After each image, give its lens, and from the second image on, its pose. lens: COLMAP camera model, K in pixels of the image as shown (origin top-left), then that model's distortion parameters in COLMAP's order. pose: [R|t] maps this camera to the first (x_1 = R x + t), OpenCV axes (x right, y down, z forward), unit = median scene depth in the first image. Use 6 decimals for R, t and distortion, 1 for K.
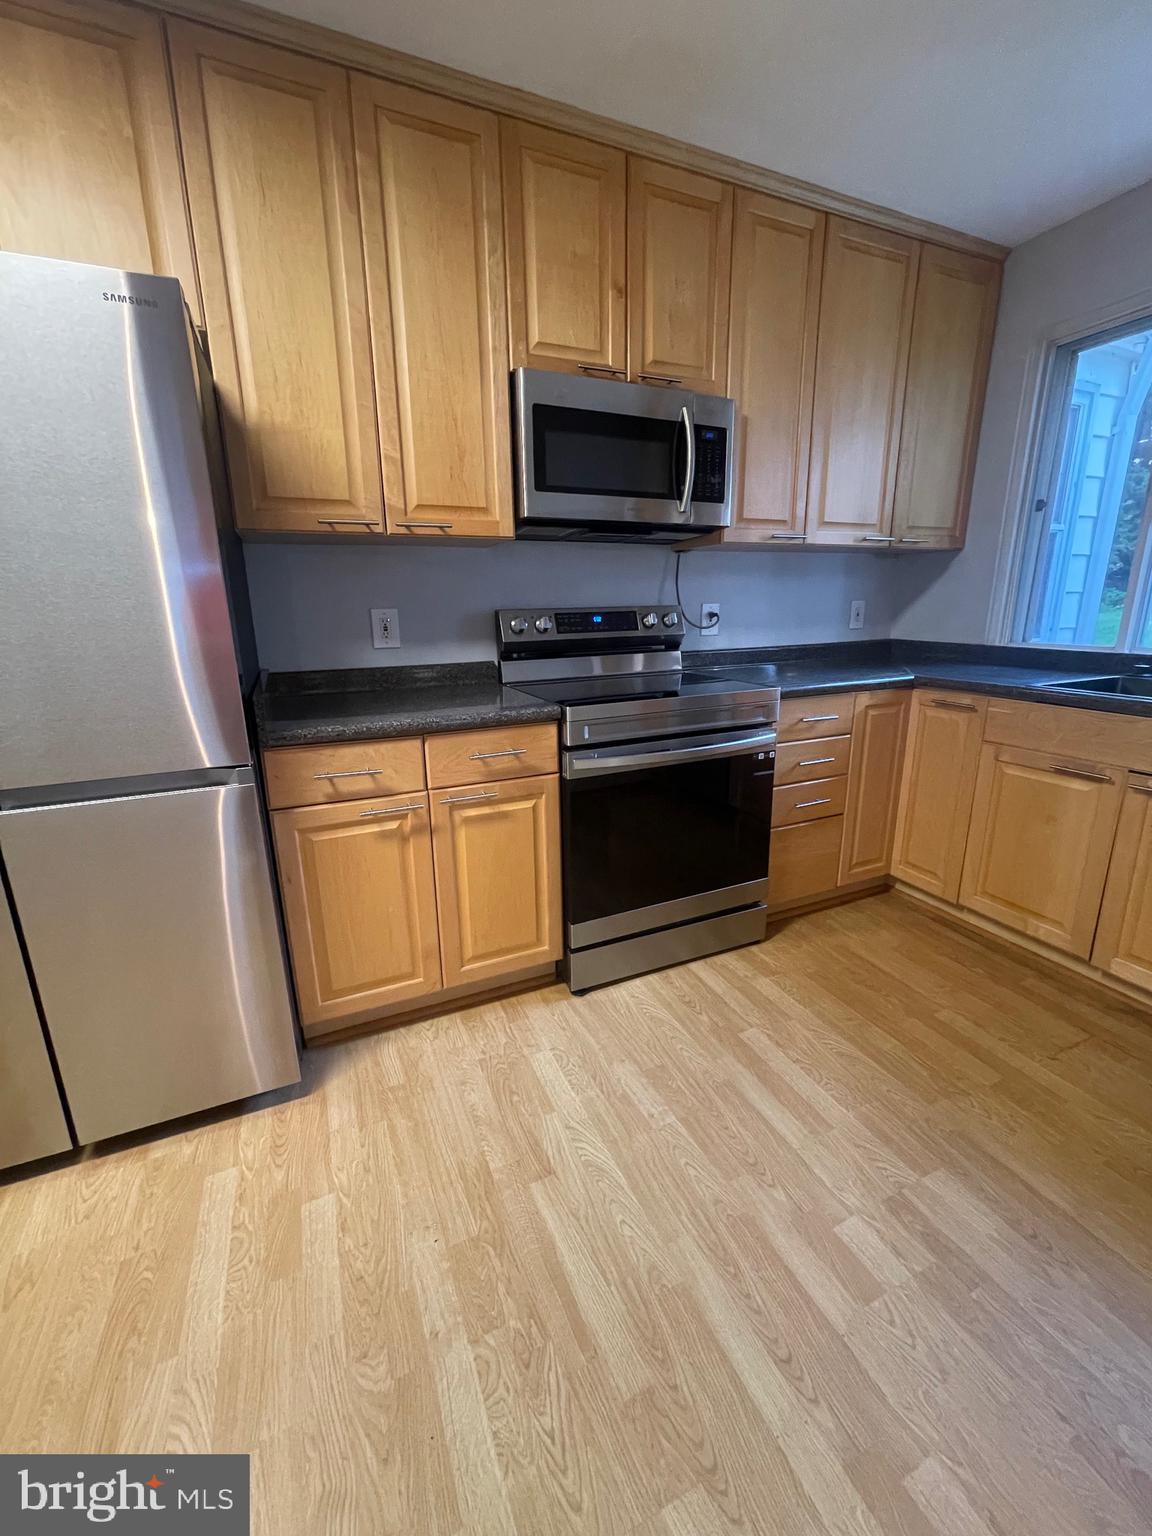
lens RADIAL K [[620.1, 0, 576.8], [0, 620.1, 758.9], [0, 0, 1]] dist [-0.003704, 0.000613]
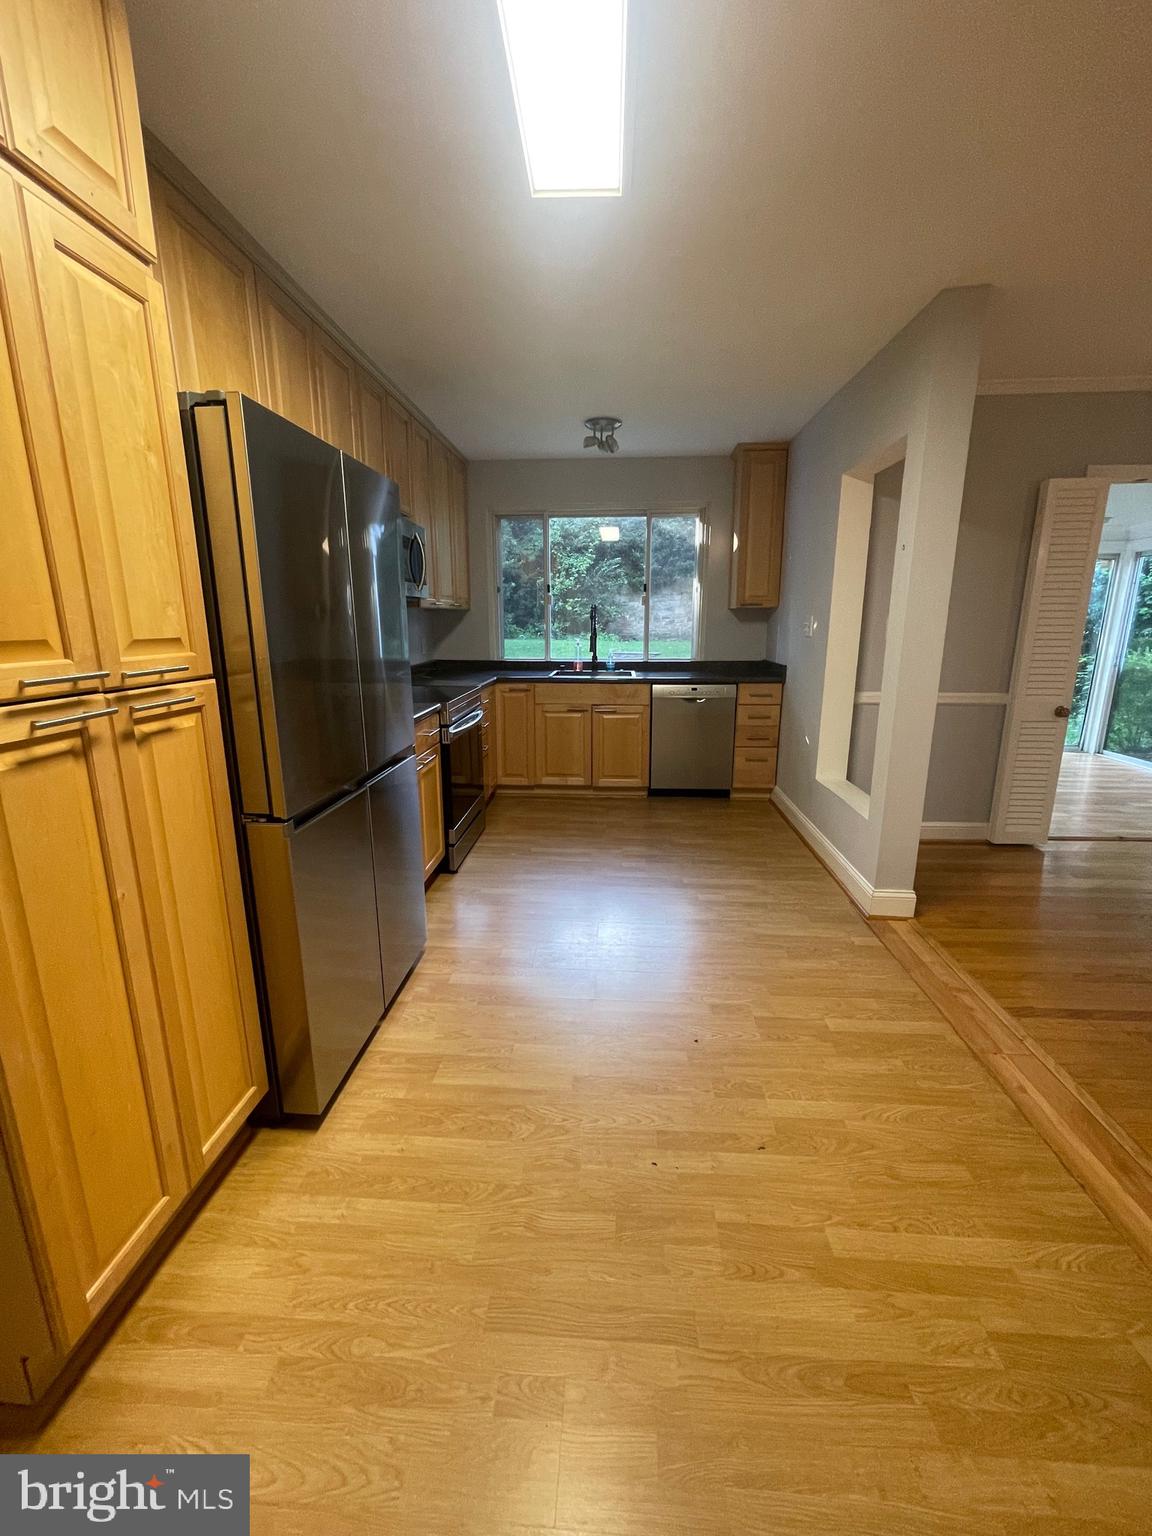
lens RADIAL K [[620.1, 0, 576.8], [0, 620.1, 758.9], [0, 0, 1]] dist [-0.003704, 0.000613]
pose [[0.469724, -0.180475, 0.864169, -1.192258], [0.211778, 0.973333, 0.088159, -0.003049], [-0.857035, 0.141601, 0.495419, -0.162278]]
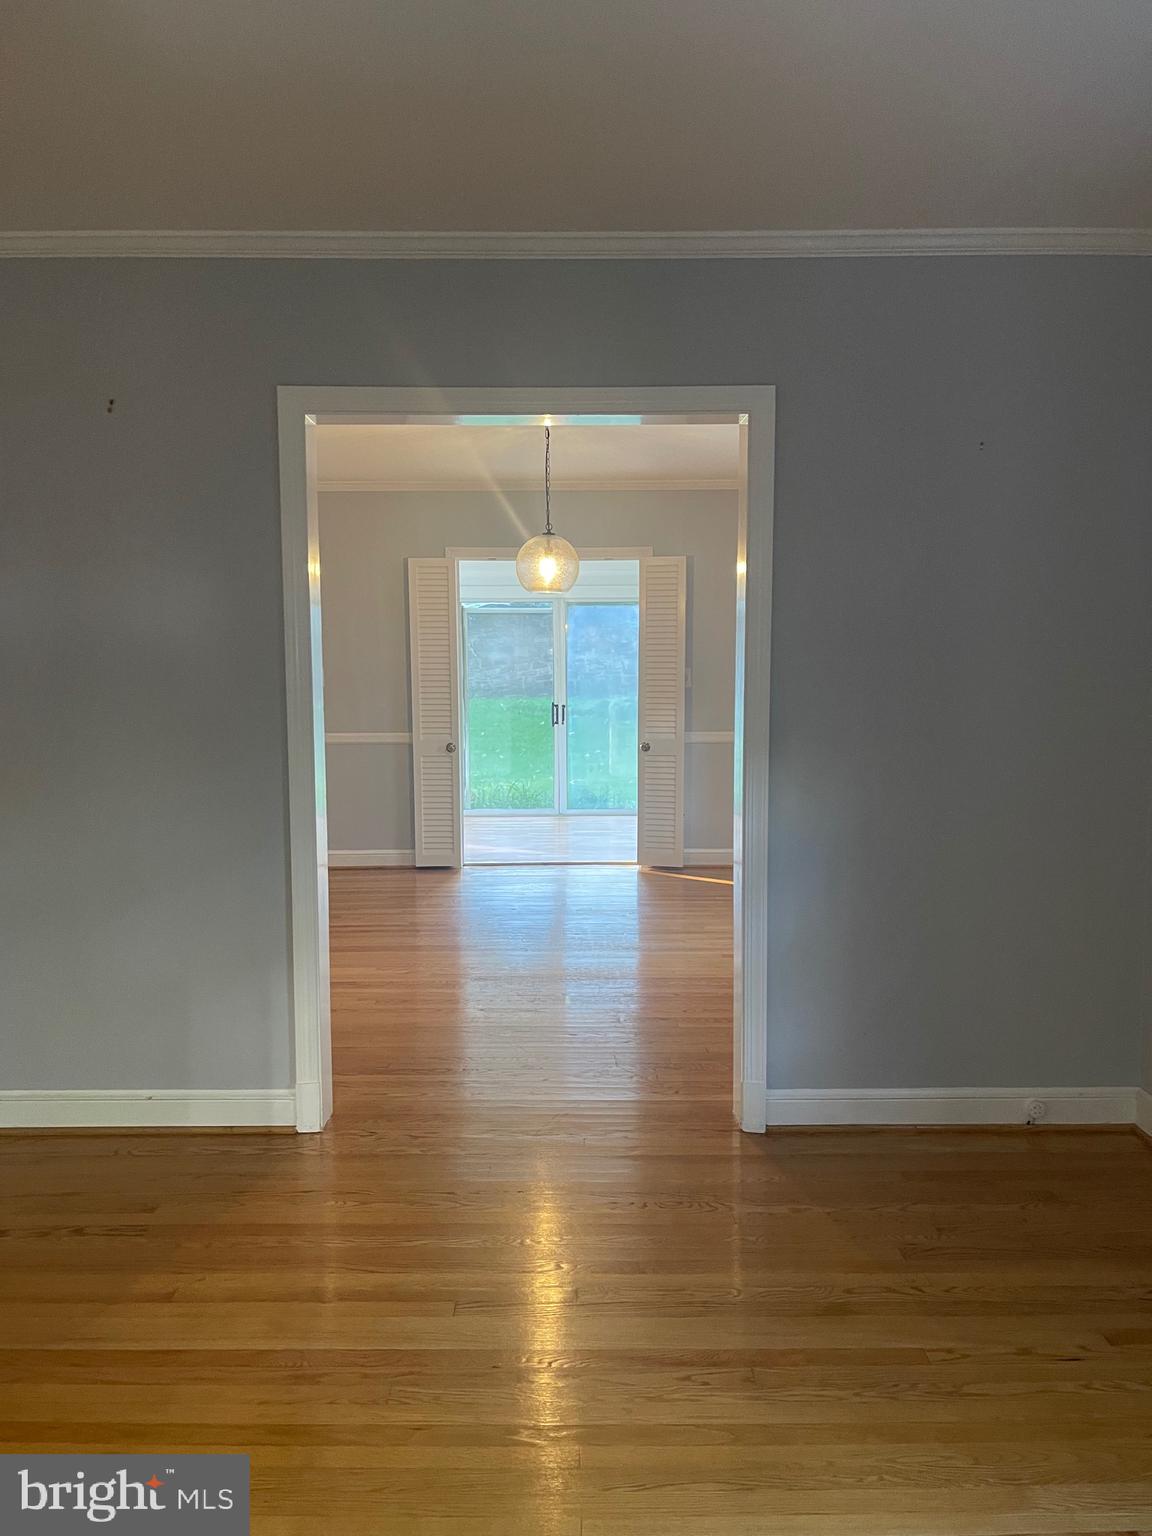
lens RADIAL K [[1156.7, 0, 576.0], [0, 1156.7, 768.0], [0, 0, 1]] dist [-0.005023, -0.002931]
pose [[0.401543, -0.070499, 0.913123, -2.293068], [0.223836, 0.974351, -0.023205, 0.537466], [-0.888066, 0.213707, 0.407024, -2.315652]]
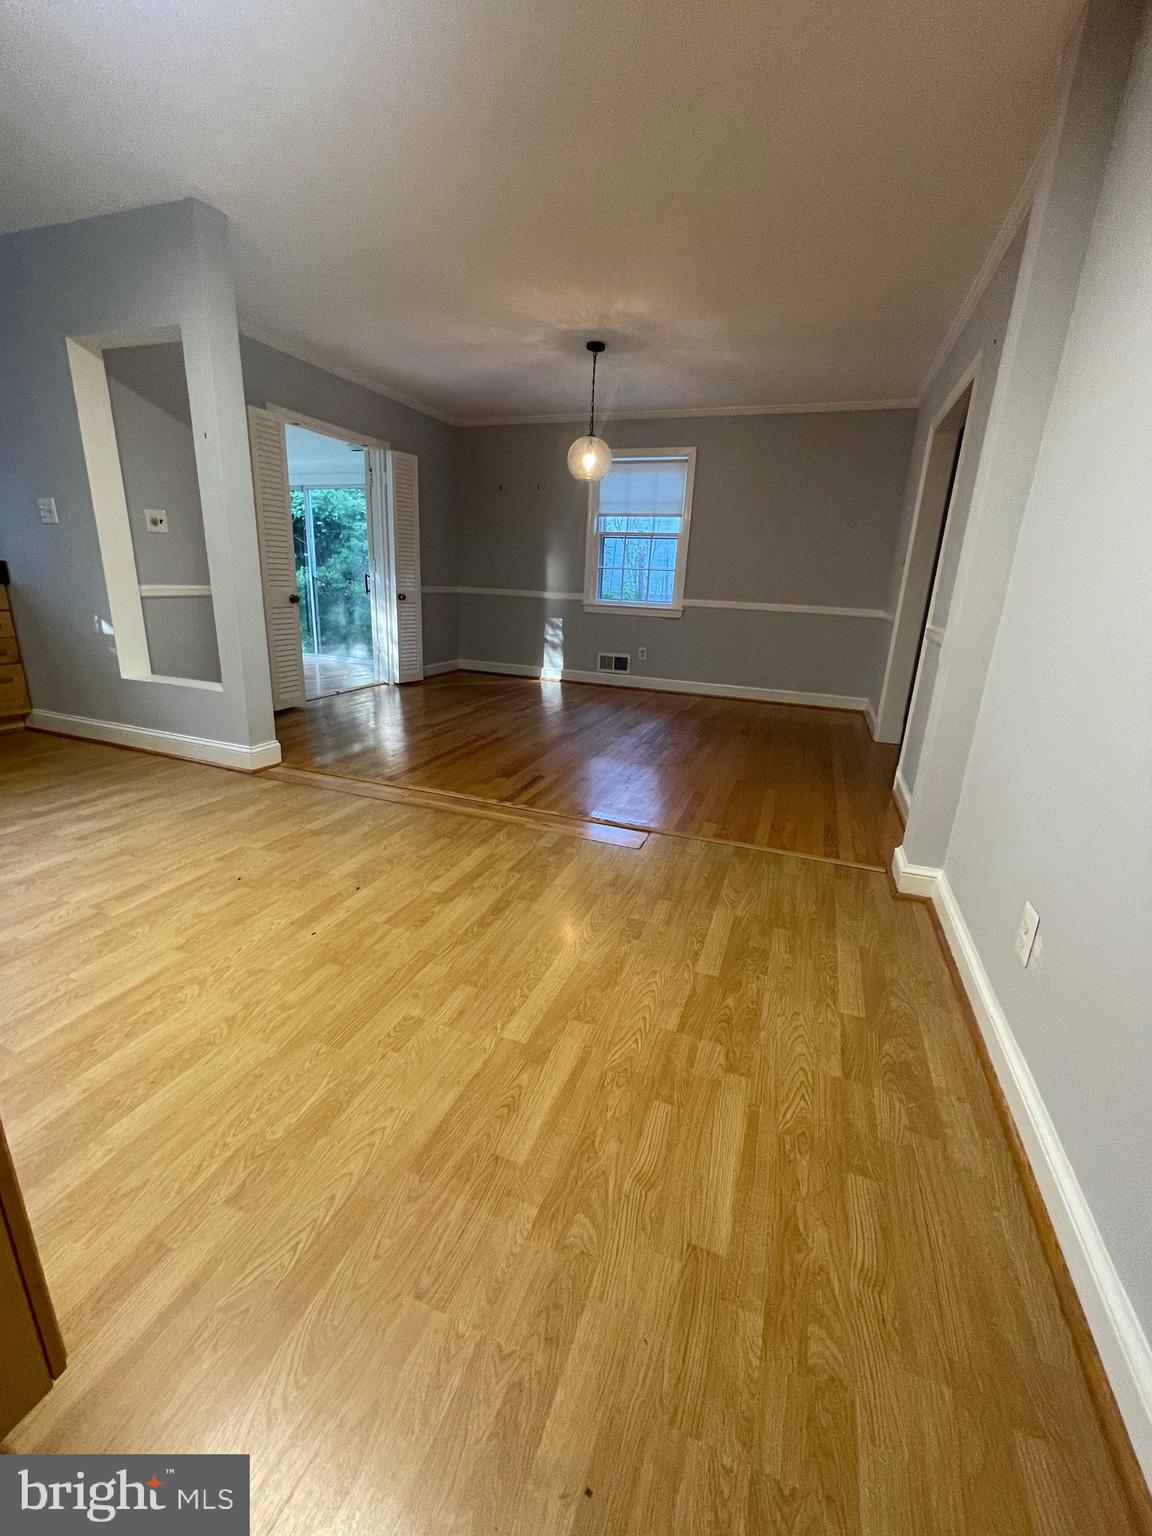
lens RADIAL K [[620.1, 0, 576.8], [0, 620.1, 758.9], [0, 0, 1]] dist [-0.003704, 0.000613]
pose [[-0.707112, -0.212422, 0.674440, -1.416916], [0.143806, 0.890675, 0.431299, -0.000165], [-0.692324, 0.401965, -0.599259, 0.377458]]
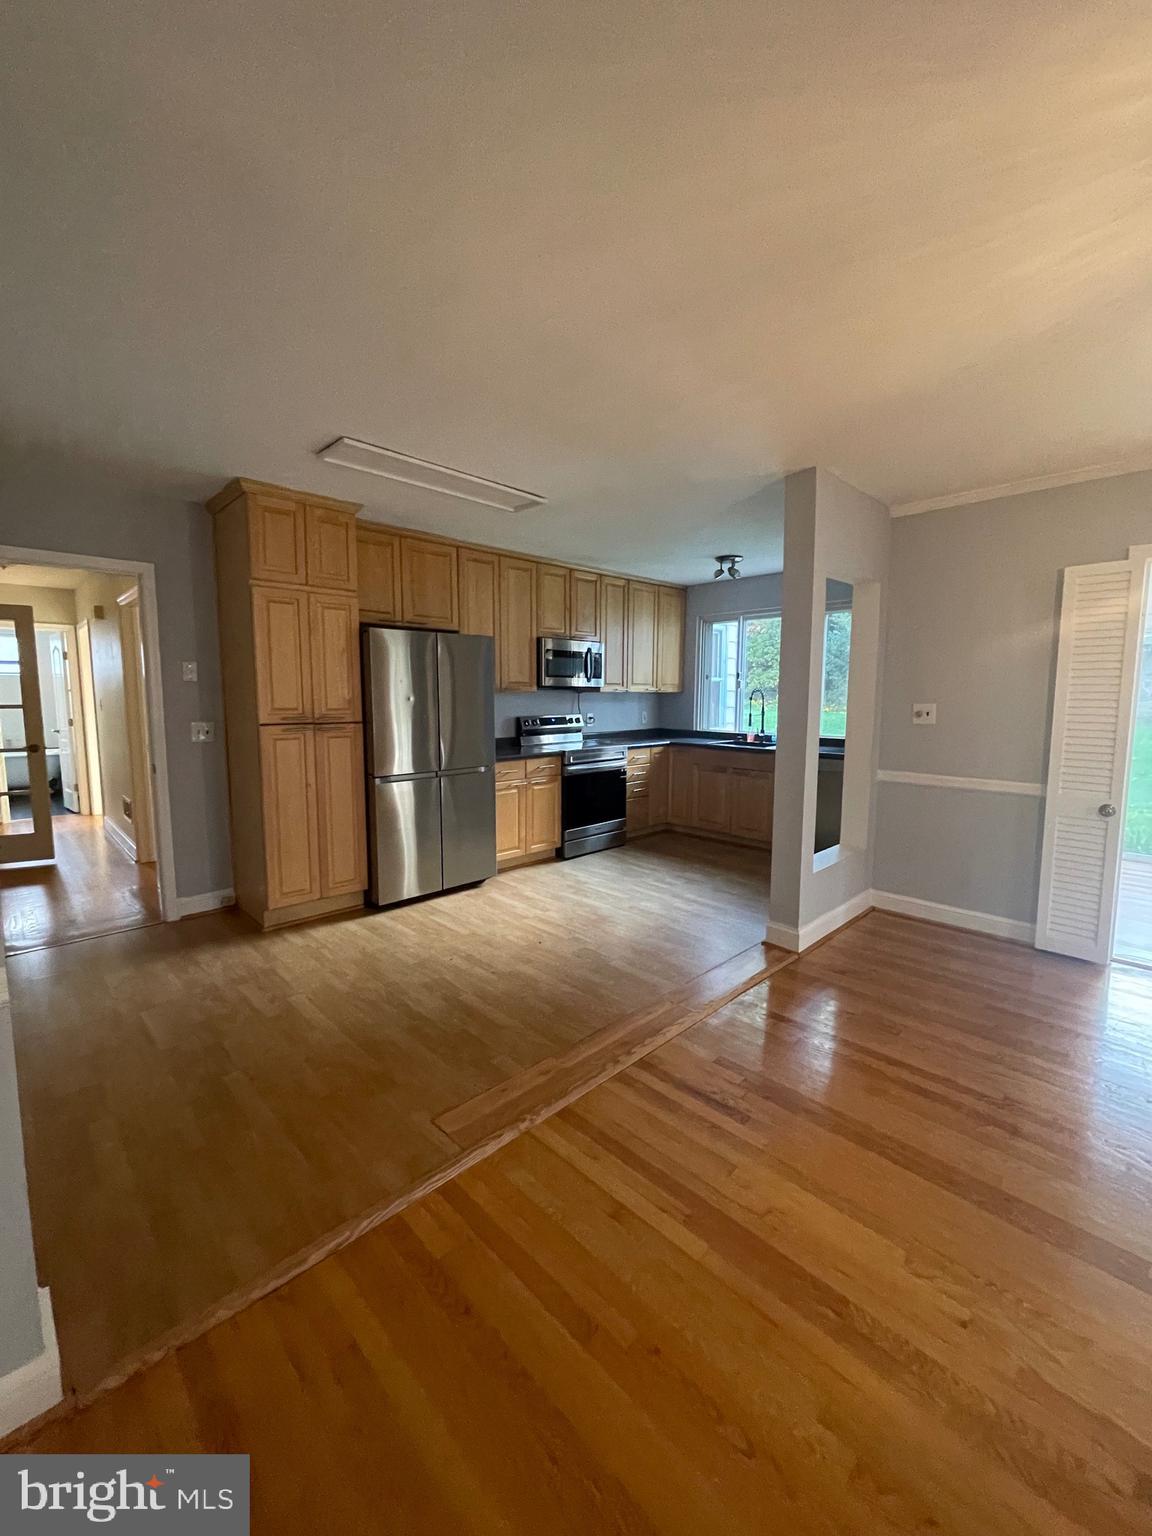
lens RADIAL K [[620.1, 0, 576.8], [0, 620.1, 758.9], [0, 0, 1]] dist [-0.003704, 0.000613]
pose [[0.939682, -0.018175, 0.341567, -0.814826], [0.066673, 0.989166, -0.130789, 0.287405], [-0.335490, 0.145674, 0.930713, -1.466367]]
